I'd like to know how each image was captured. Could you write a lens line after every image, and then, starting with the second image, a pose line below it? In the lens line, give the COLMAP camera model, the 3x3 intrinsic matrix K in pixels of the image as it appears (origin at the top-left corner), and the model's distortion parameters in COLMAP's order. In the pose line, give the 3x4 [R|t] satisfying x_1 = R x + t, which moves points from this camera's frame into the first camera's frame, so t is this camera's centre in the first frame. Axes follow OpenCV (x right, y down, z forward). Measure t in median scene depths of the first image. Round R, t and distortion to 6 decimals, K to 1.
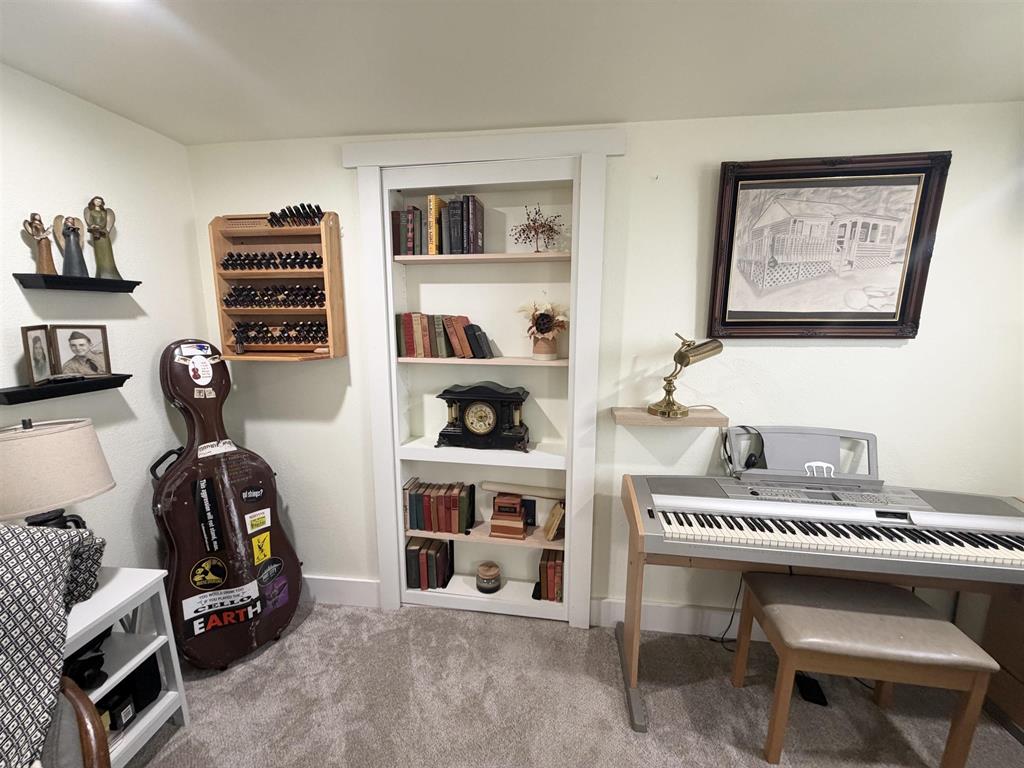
lens RADIAL K [[409.5, 0, 507.6], [0, 409.5, 379.5], [0, 0, 1]] dist [-0.000697, -0.000157]
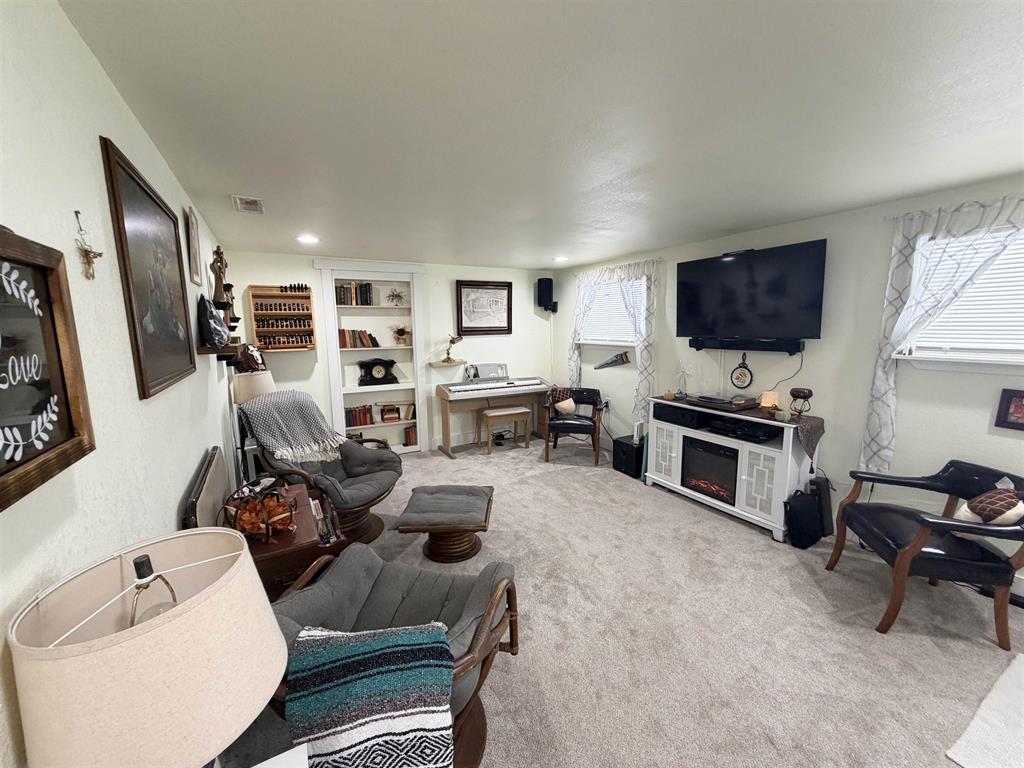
lens RADIAL K [[413.3, 0, 510.0], [0, 413.3, 383.5], [0, 0, 1]] dist [-0.000217, -0.000013]
pose [[0.798964, -0.092908, 0.594159, -0.963667], [0.115480, 0.993310, 0.000037, 0.268397], [-0.590188, 0.068584, 0.804347, -1.519202]]
